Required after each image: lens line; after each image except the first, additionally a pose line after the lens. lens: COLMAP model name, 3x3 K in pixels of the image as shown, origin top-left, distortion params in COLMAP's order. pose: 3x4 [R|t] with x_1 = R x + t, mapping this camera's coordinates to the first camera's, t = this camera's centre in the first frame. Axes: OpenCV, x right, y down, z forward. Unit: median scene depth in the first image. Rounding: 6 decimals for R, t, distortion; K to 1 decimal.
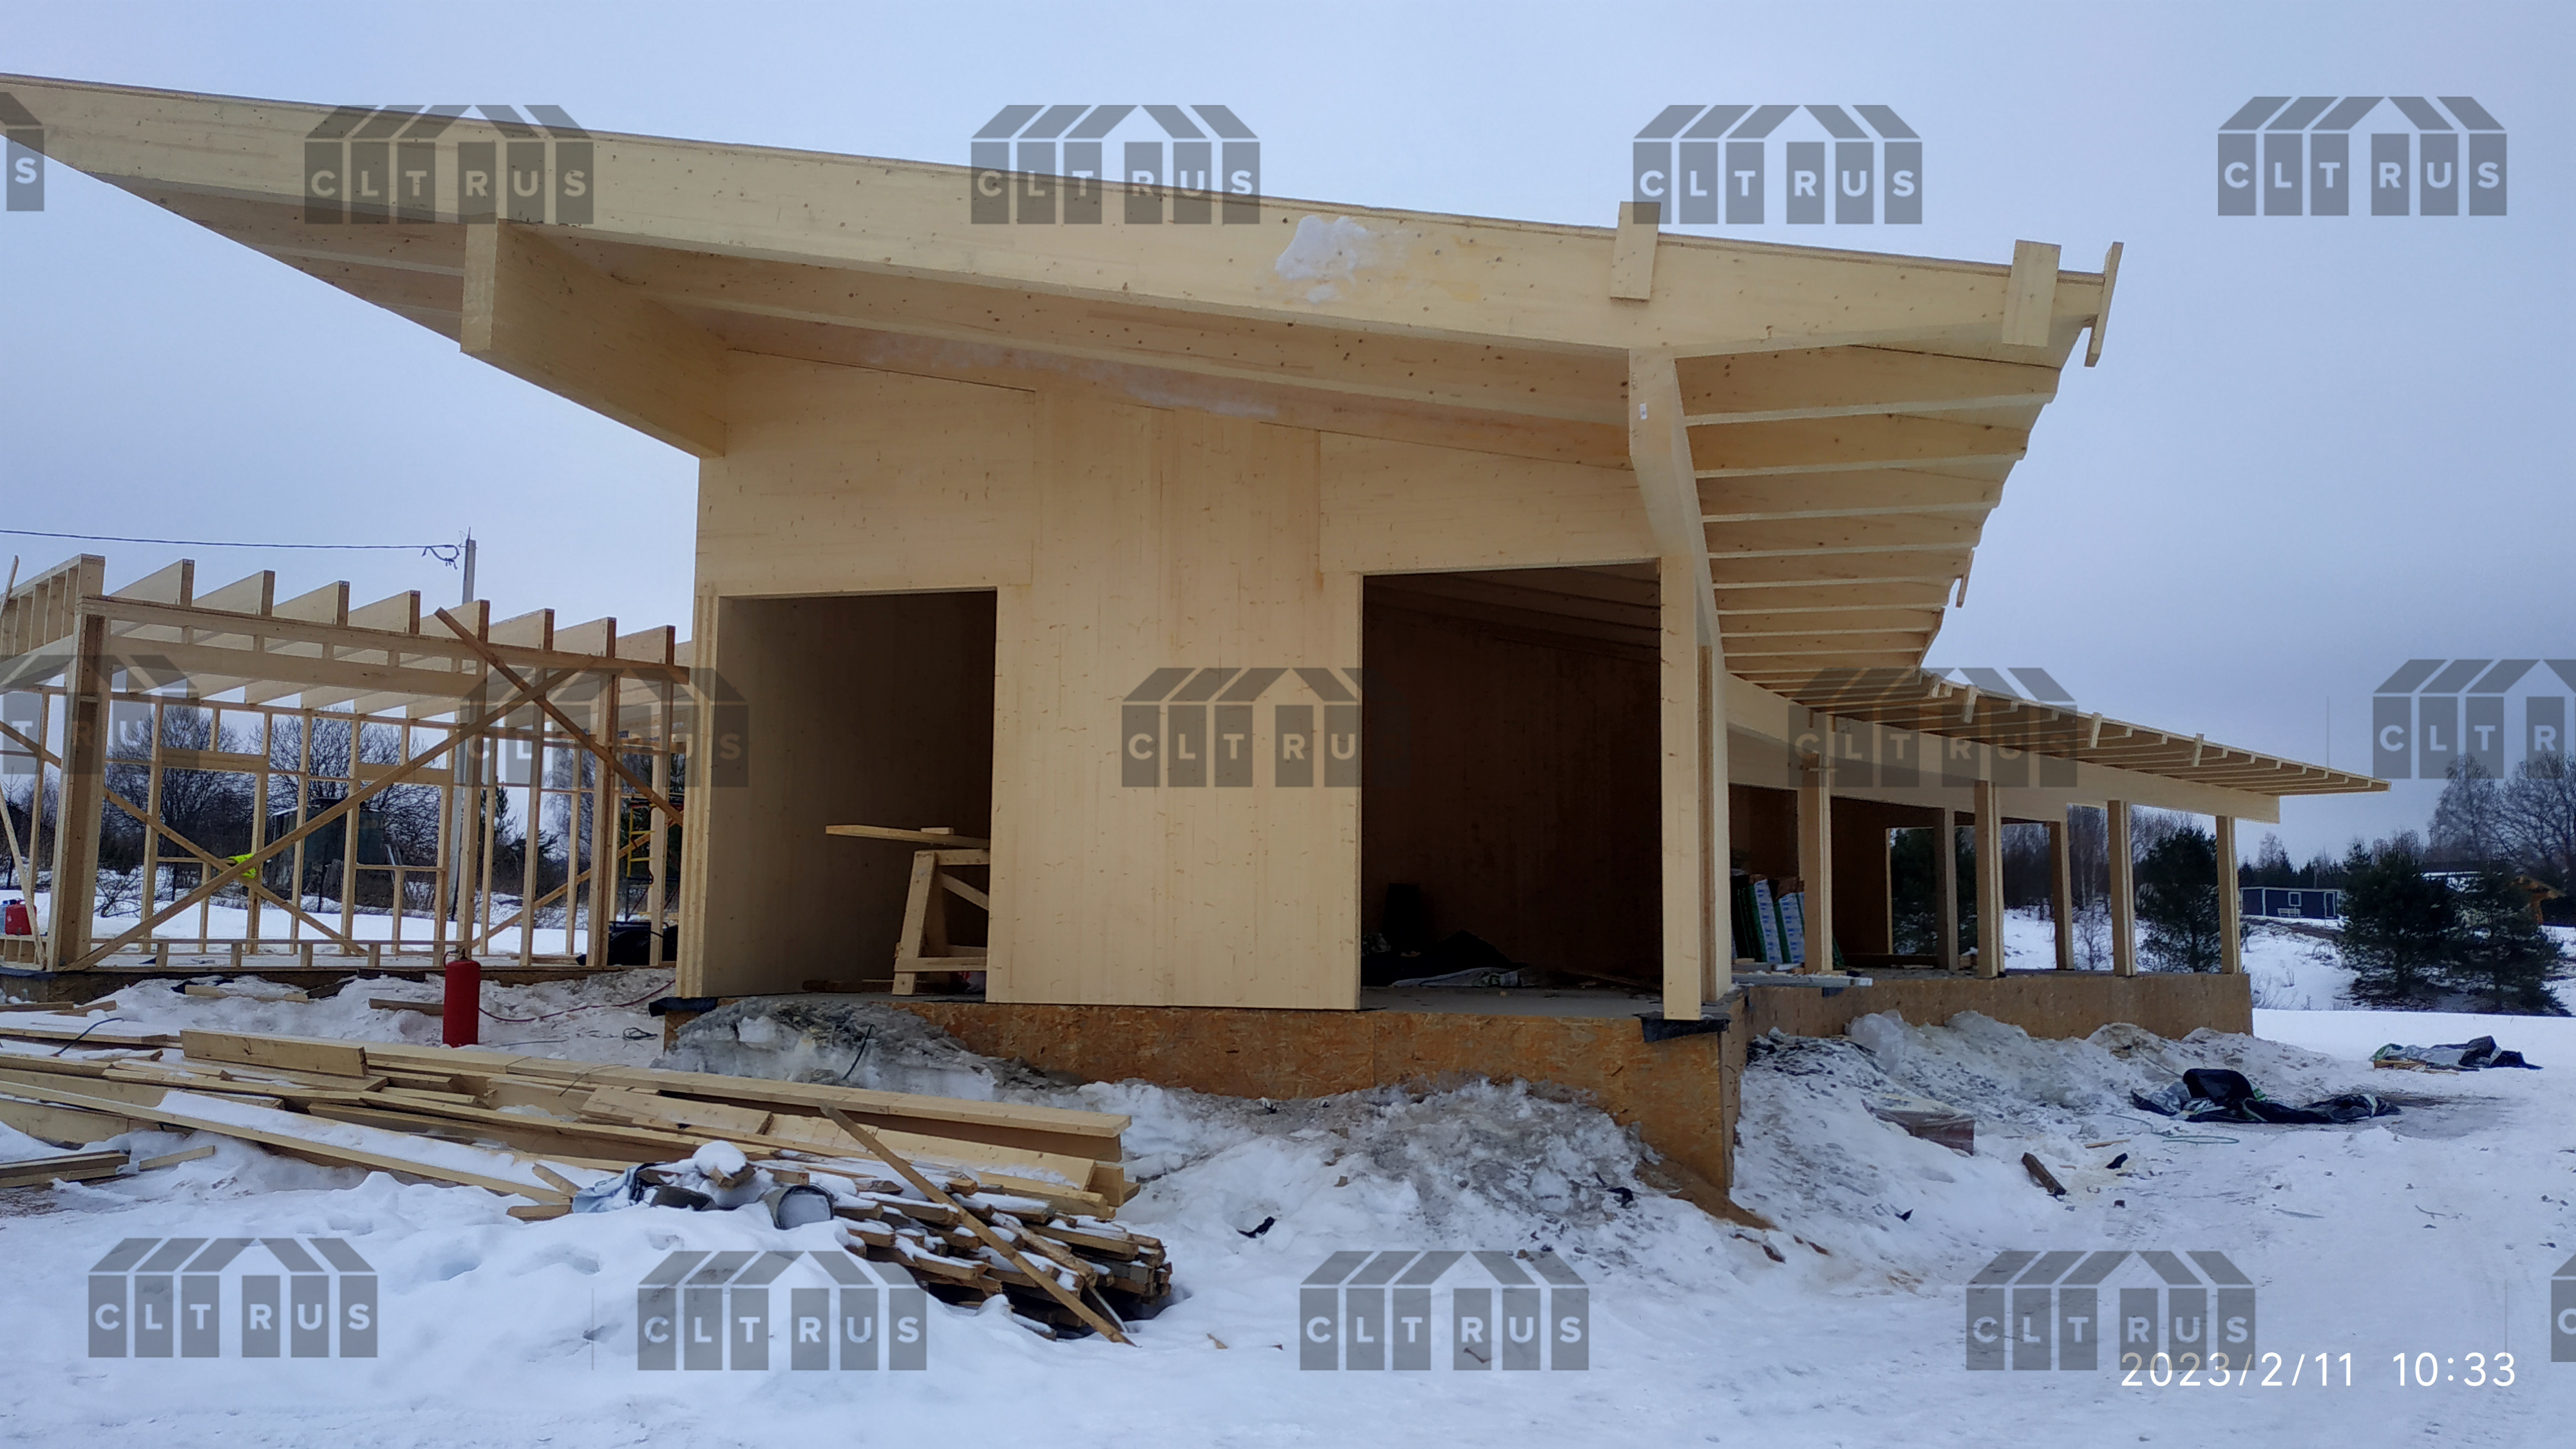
lens RADIAL K [[1855.6, 0, 1277.8], [0, 1855.6, 725.8], [0, 0, 1]] dist [0.021088, -0.027216]
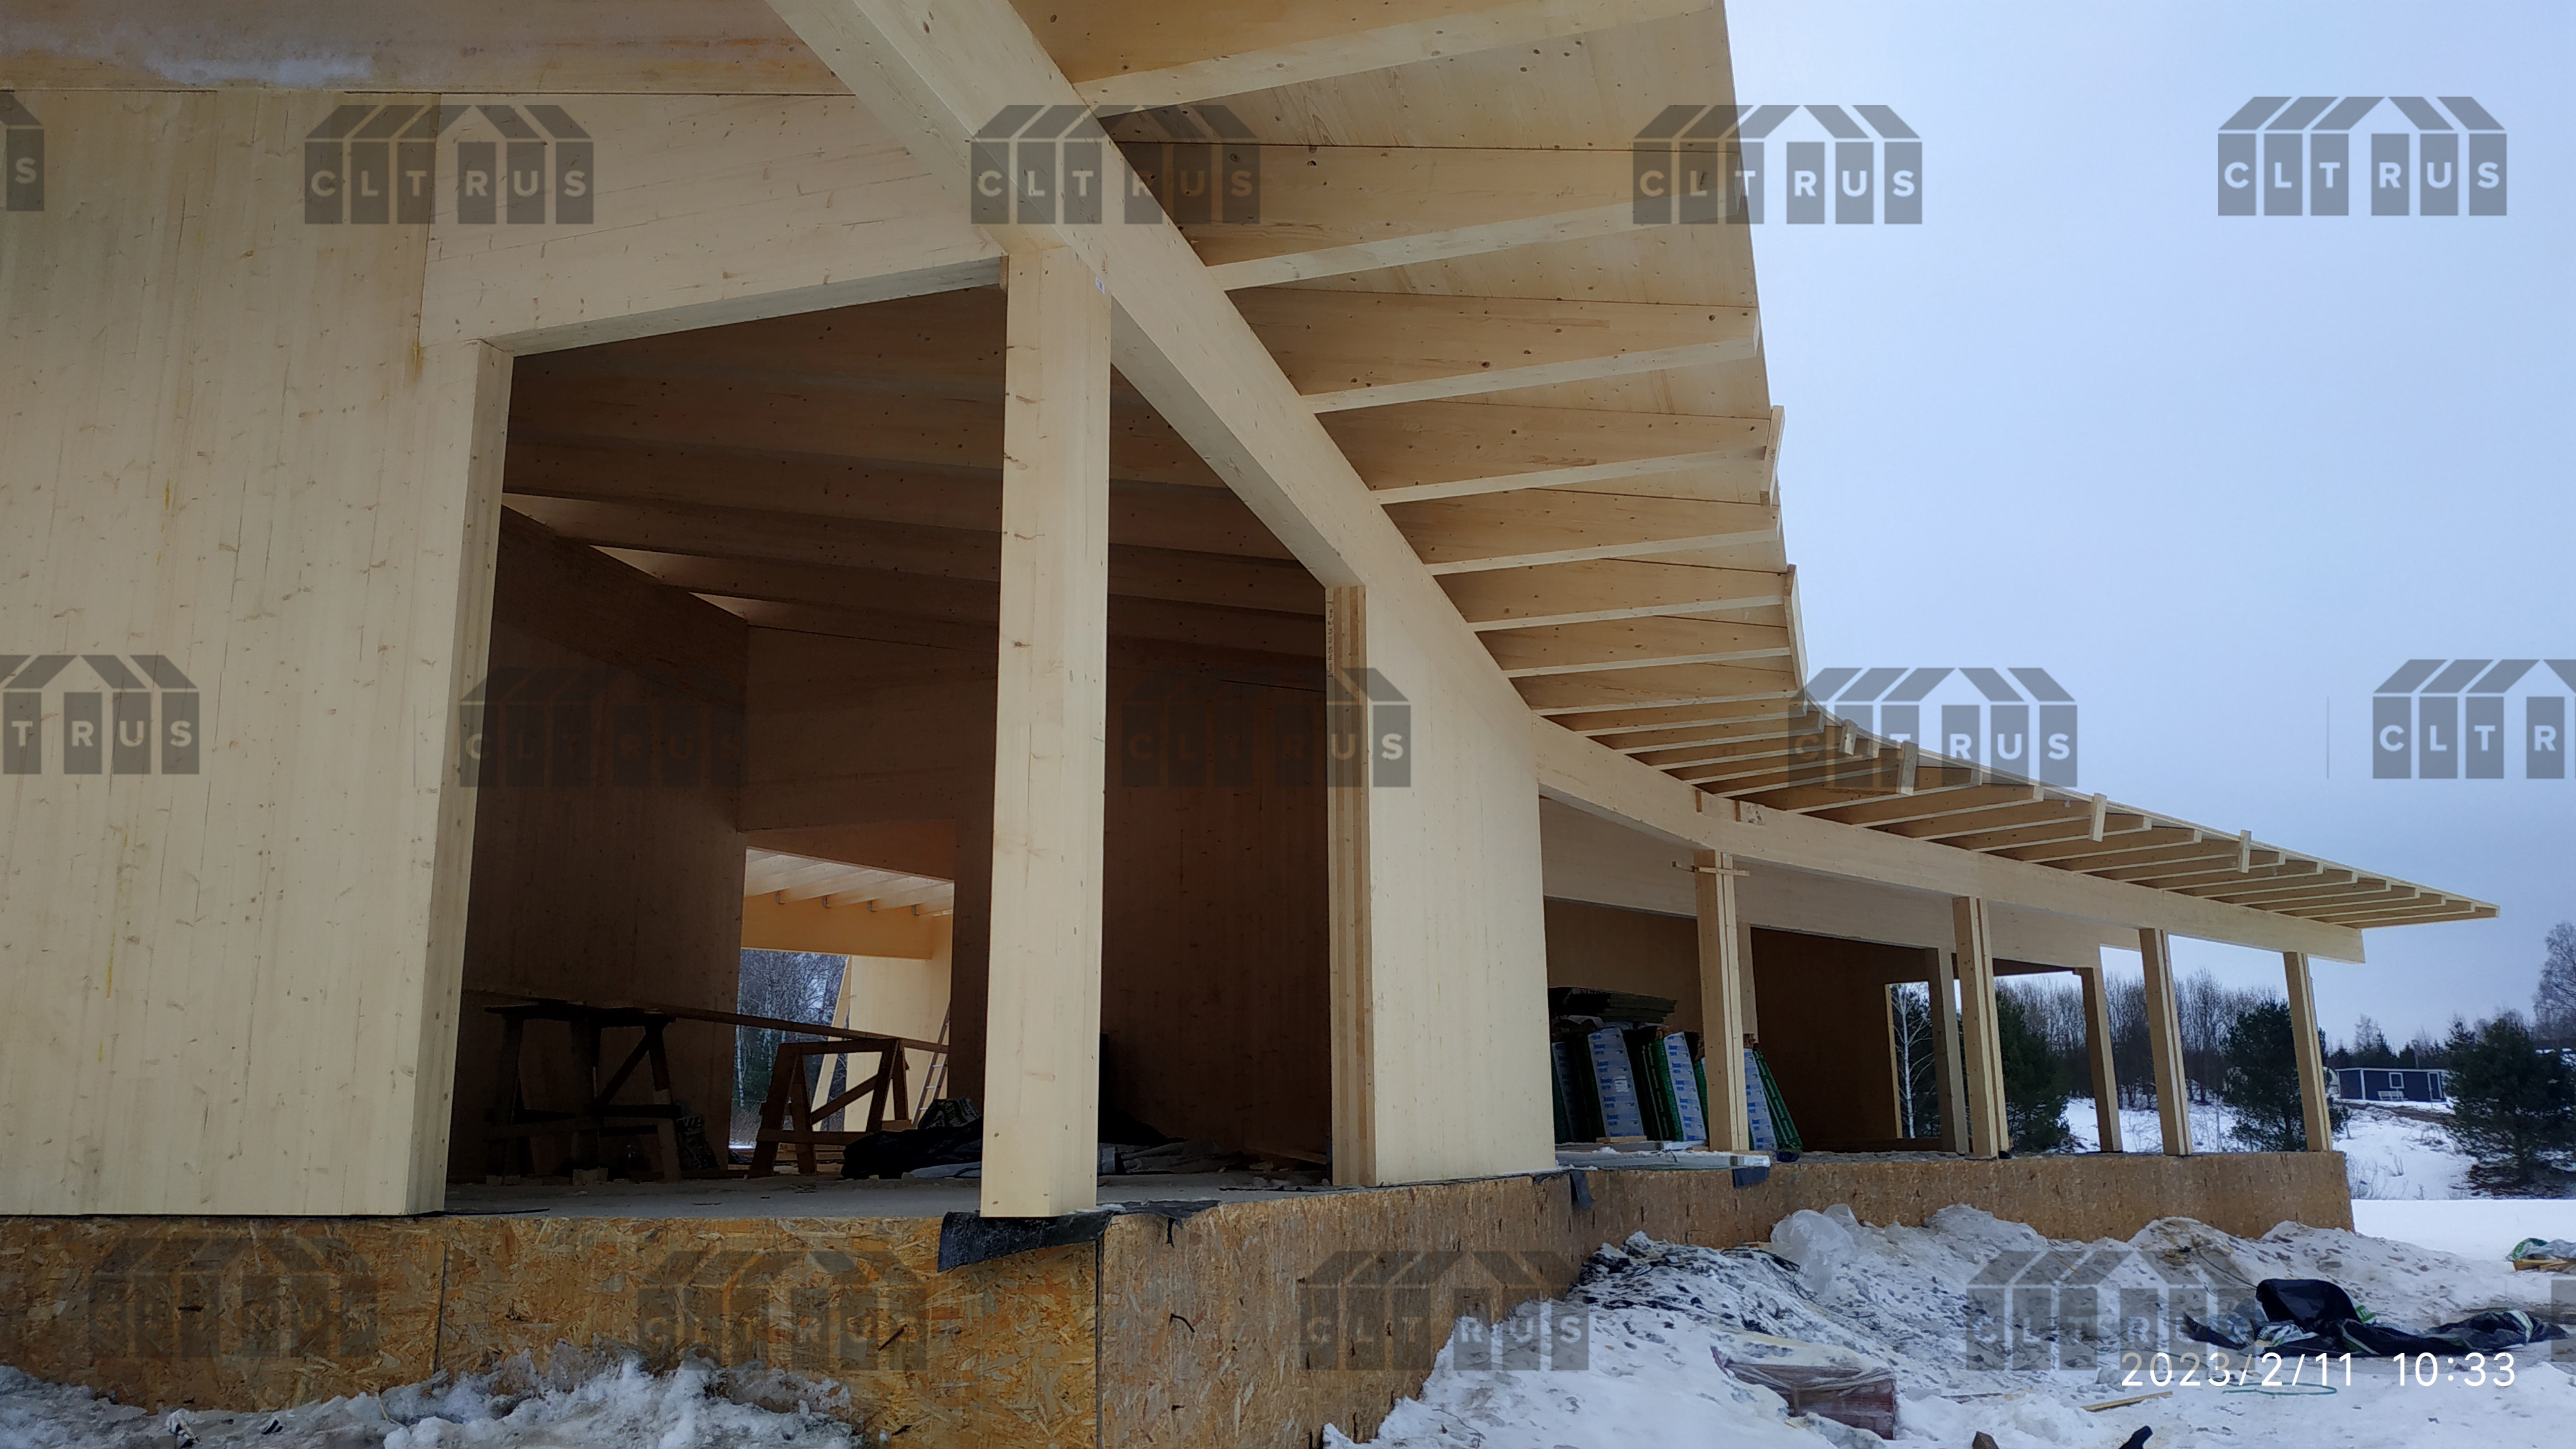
lens RADIAL K [[1842.8, 0, 1288.0], [0, 1842.8, 724.5], [0, 0, 1]] dist [0.024888, -0.027400]
pose [[0.999197, -0.028586, -0.028093, 0.110321], [0.025229, 0.993236, -0.113336, 0.033716], [0.031142, 0.112536, 0.993159, 0.200005]]
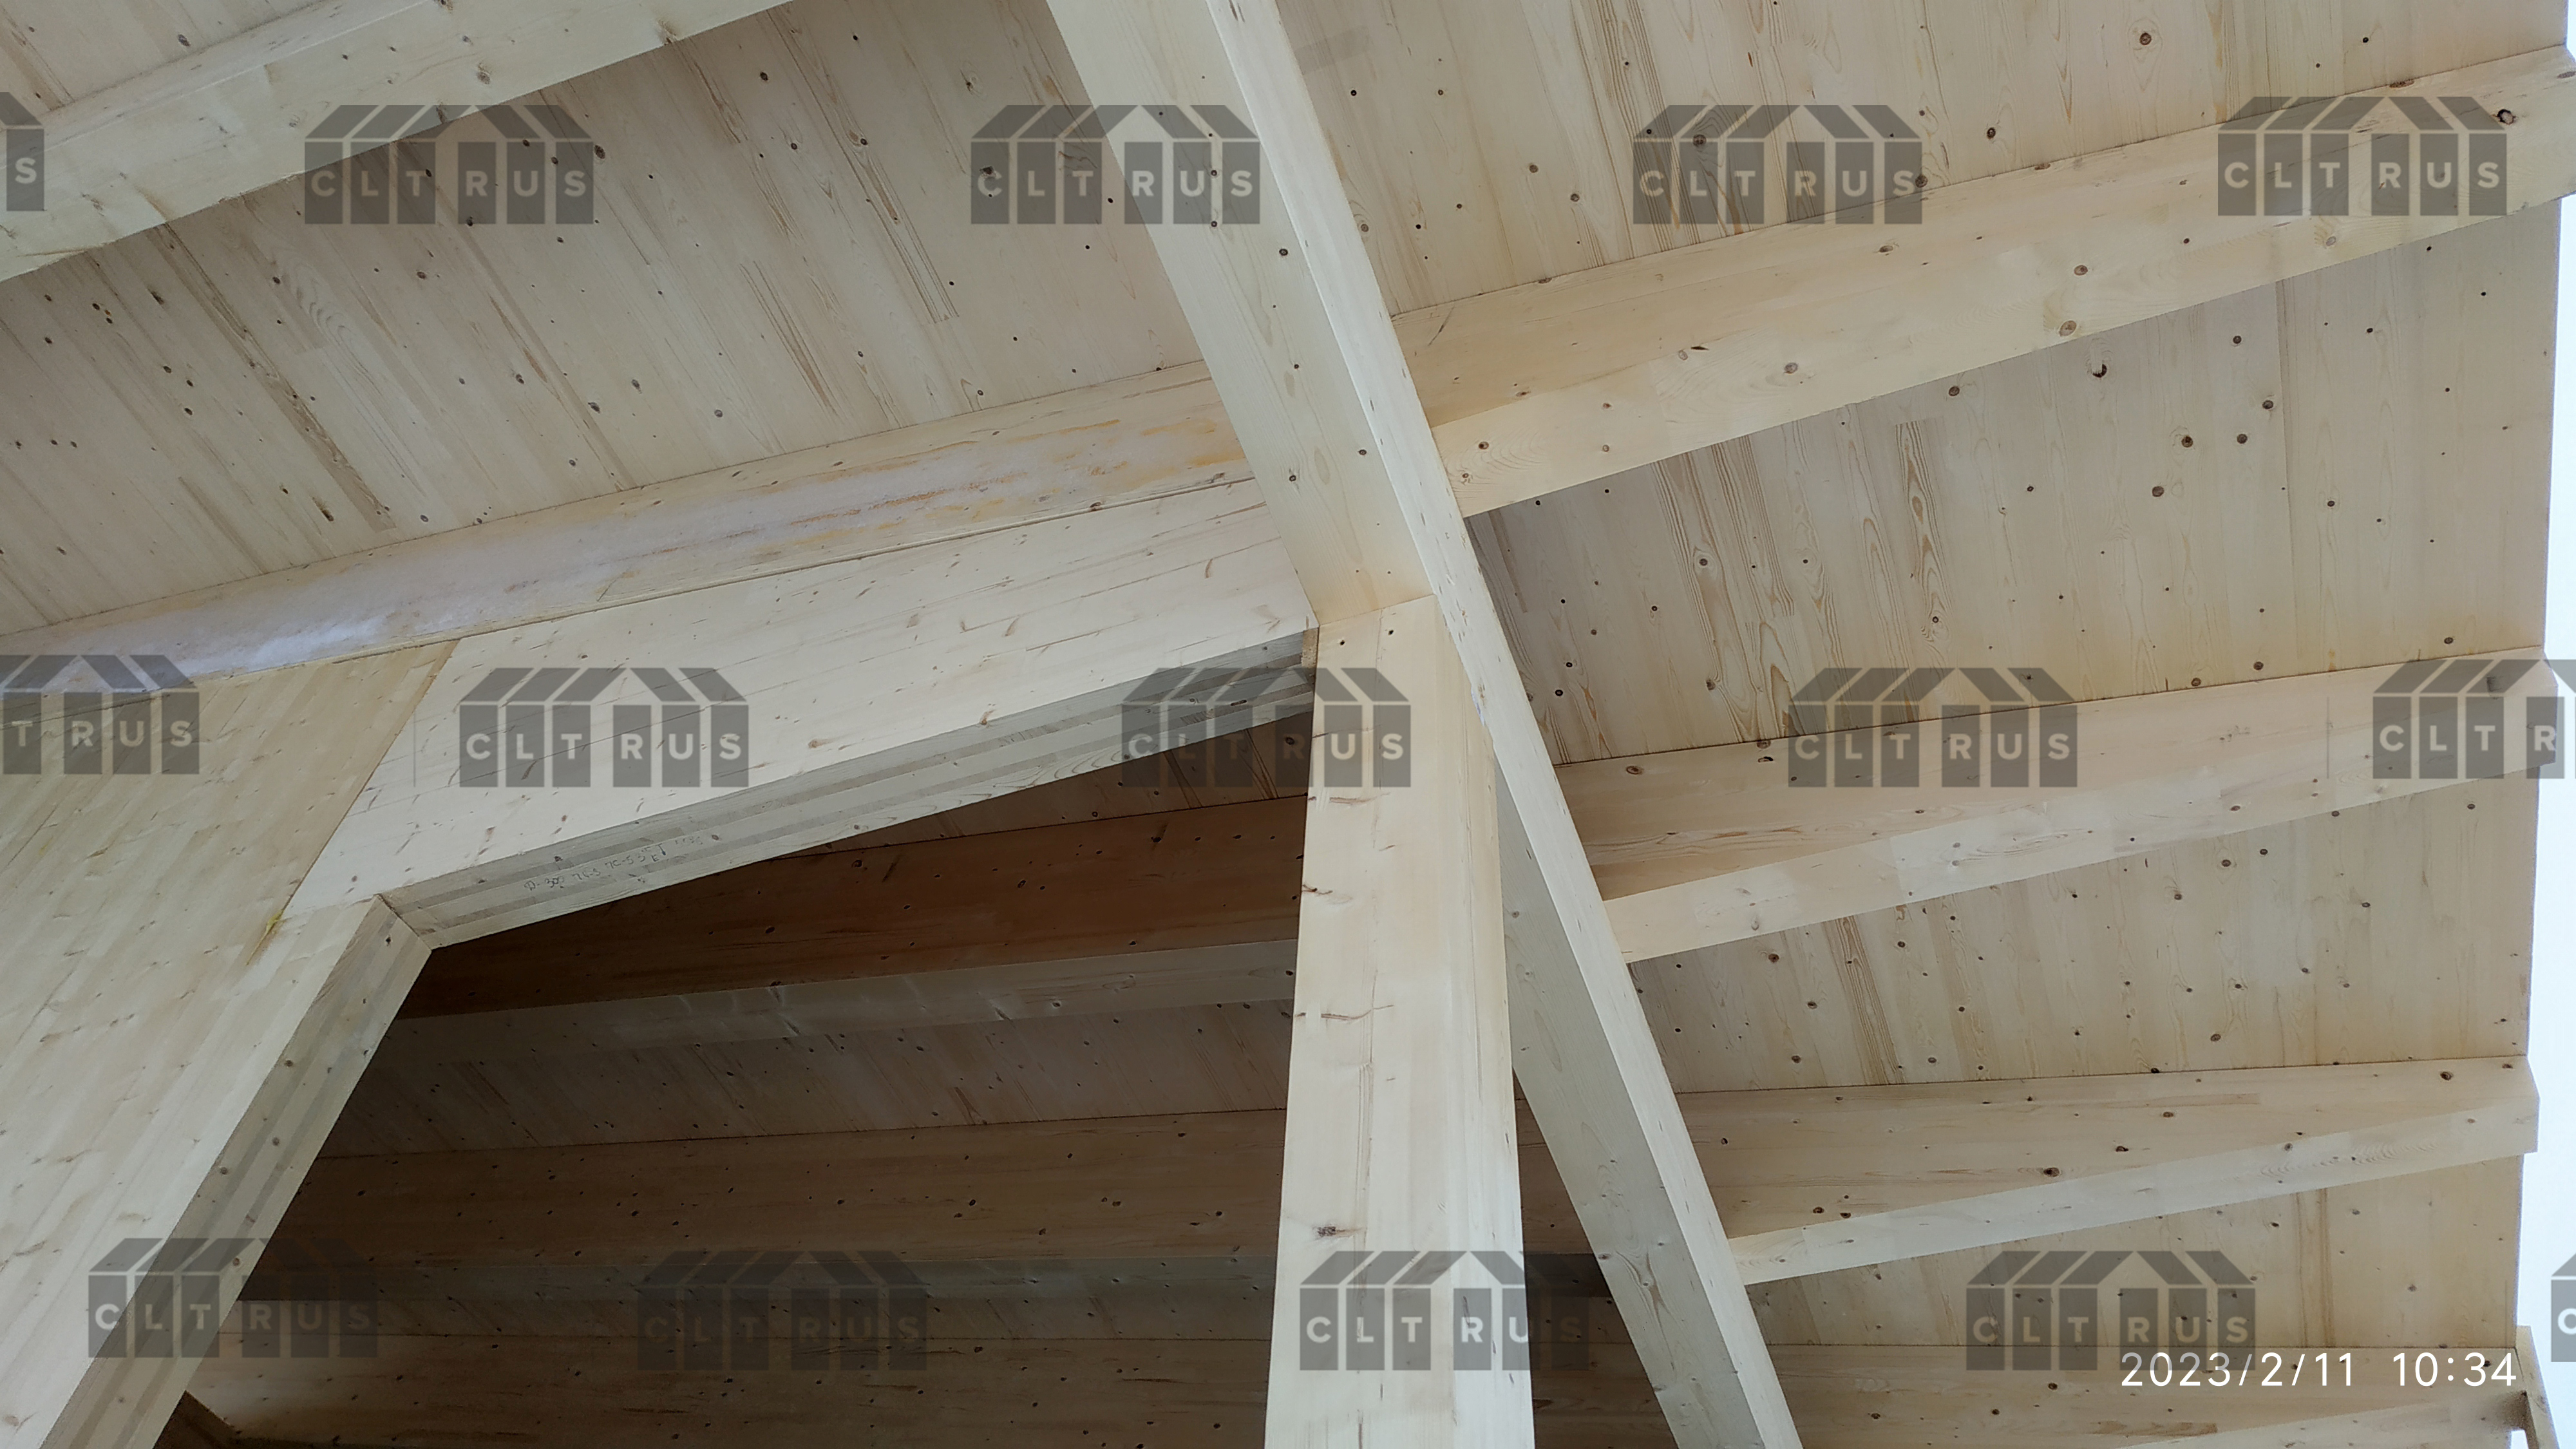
lens RADIAL K [[1855.6, 0, 1277.8], [0, 1855.6, 725.8], [0, 0, 1]] dist [0.021088, -0.027216]
pose [[0.993662, -0.056455, -0.097200, 0.085730], [-0.031271, 0.691751, -0.721458, 0.042667], [0.107968, 0.719925, 0.685602, 0.312189]]
